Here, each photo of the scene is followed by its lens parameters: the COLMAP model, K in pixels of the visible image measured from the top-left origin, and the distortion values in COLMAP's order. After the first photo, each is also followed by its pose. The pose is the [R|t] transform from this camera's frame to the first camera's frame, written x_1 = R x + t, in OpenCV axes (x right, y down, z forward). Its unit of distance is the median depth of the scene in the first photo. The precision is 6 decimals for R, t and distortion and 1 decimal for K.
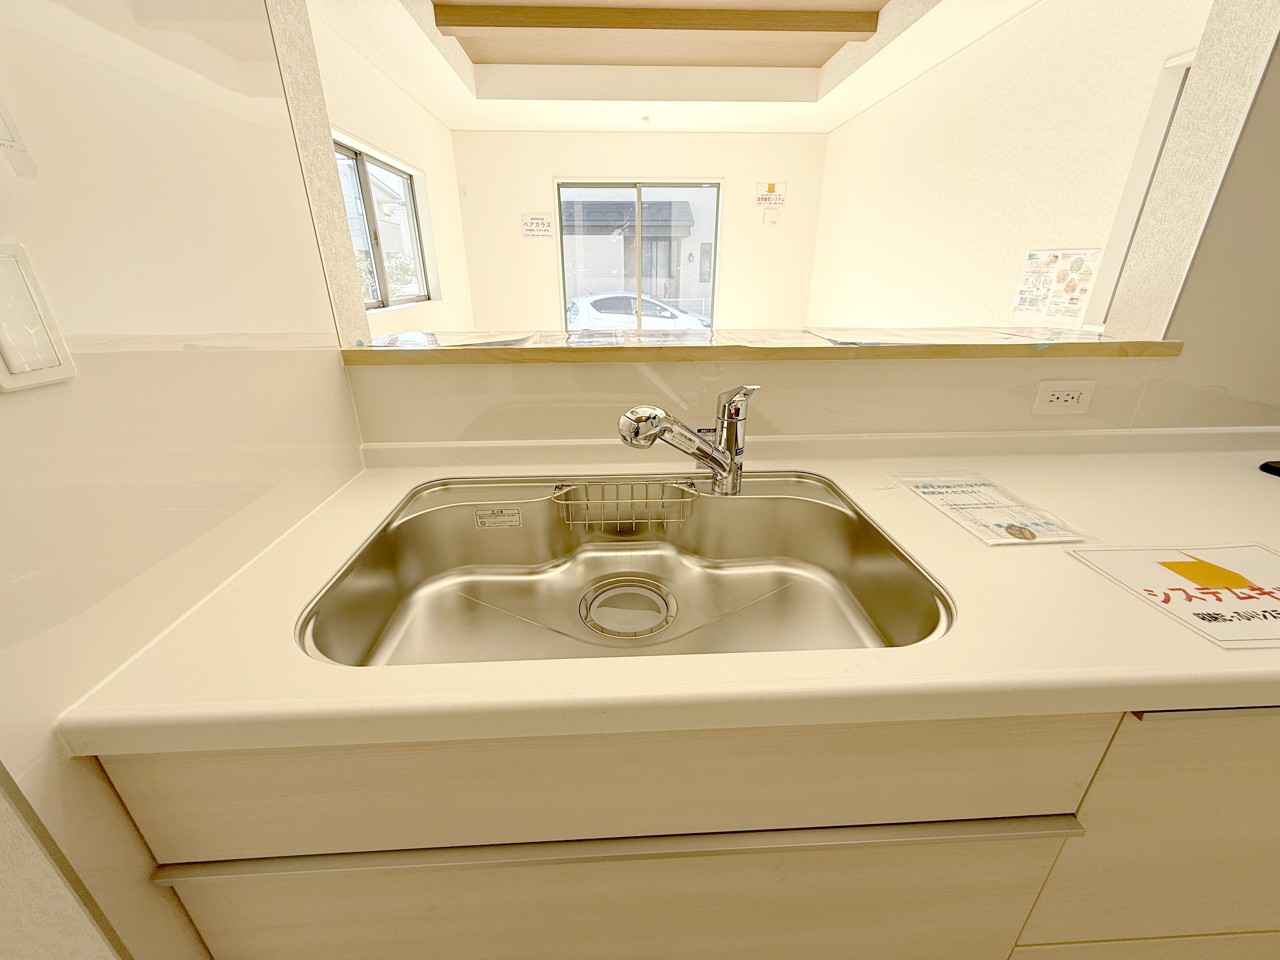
lens RADIAL K [[506.7, 0, 640.1], [0, 506.7, 480.8], [0, 0, 1]] dist [0.000513, -0.000279]
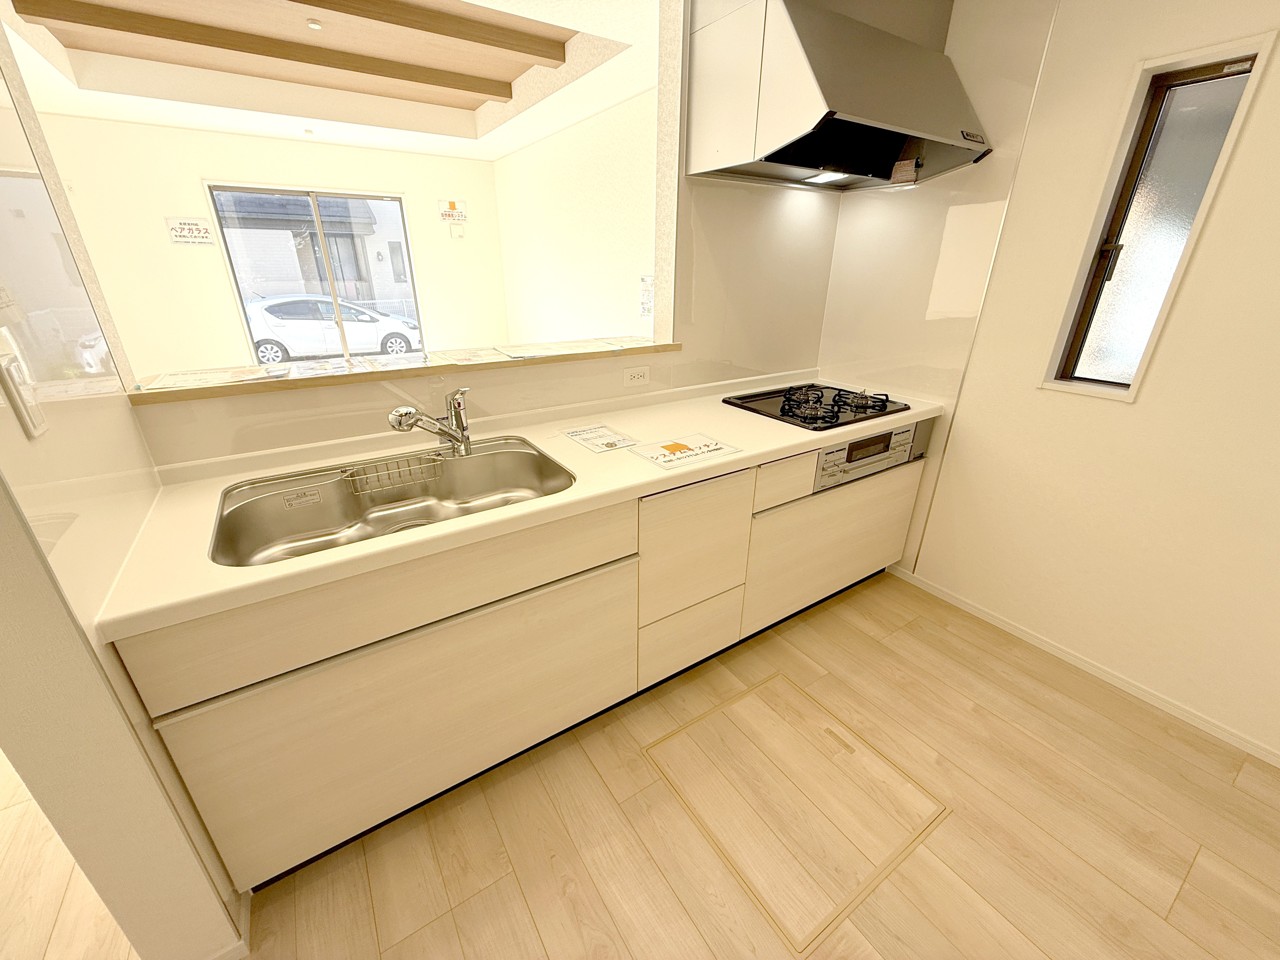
lens RADIAL K [[506.7, 0, 635.2], [0, 506.7, 479.1], [0, 0, 1]] dist [0.000513, -0.000279]
pose [[0.864307, -0.189948, 0.465719, -0.115556], [0.186852, 0.980940, 0.053315, 0.109473], [-0.466969, 0.040940, 0.883325, -0.650626]]
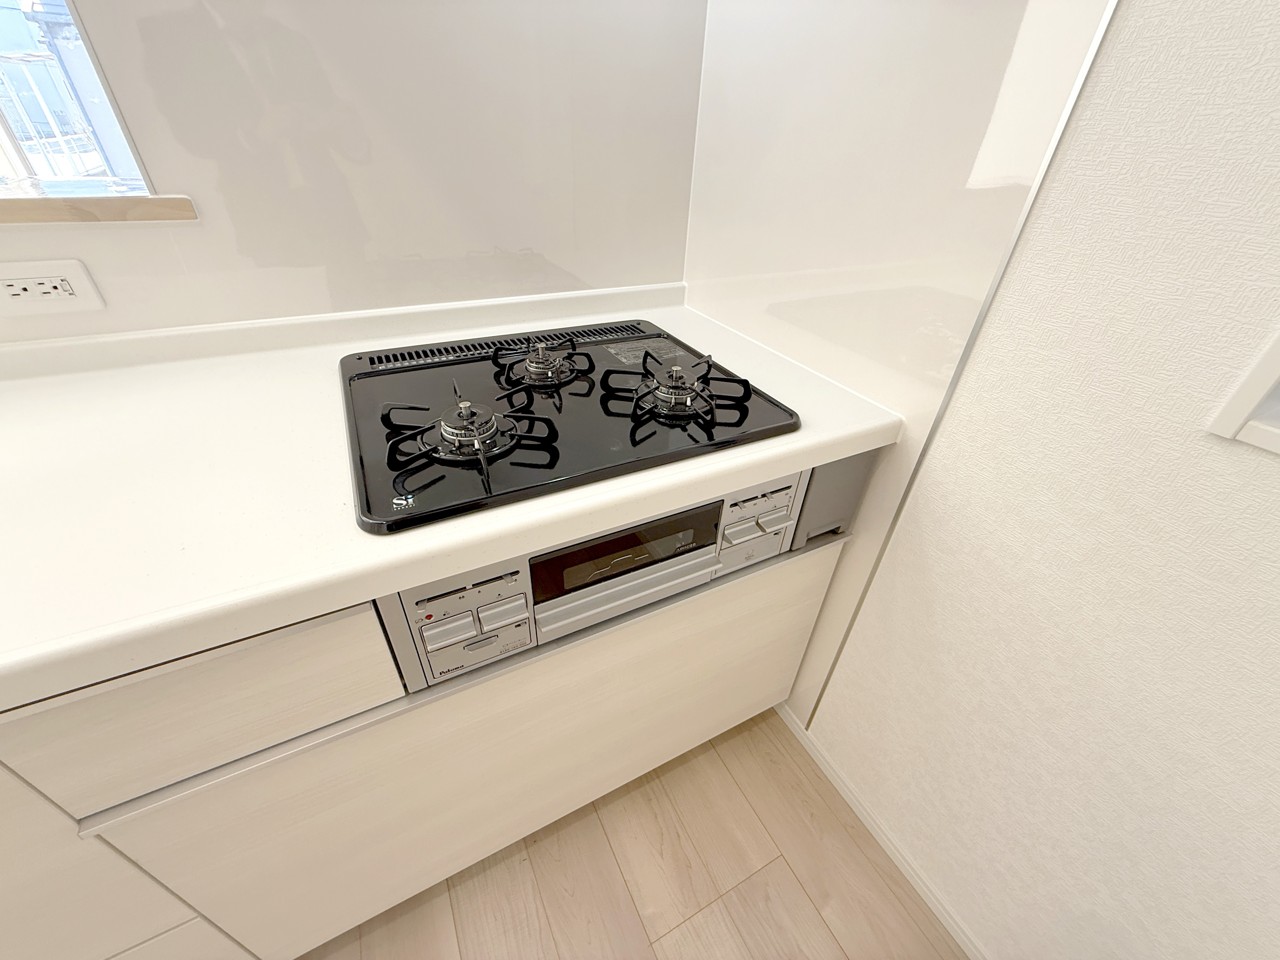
lens RADIAL K [[506.7, 0, 637.1], [0, 506.7, 481.9], [0, 0, 1]] dist [0.000513, -0.000279]
pose [[0.910918, -0.207315, 0.356719, 1.306571], [0.120033, 0.960355, 0.251613, 0.012186], [-0.394741, -0.186381, 0.899690, 0.020601]]
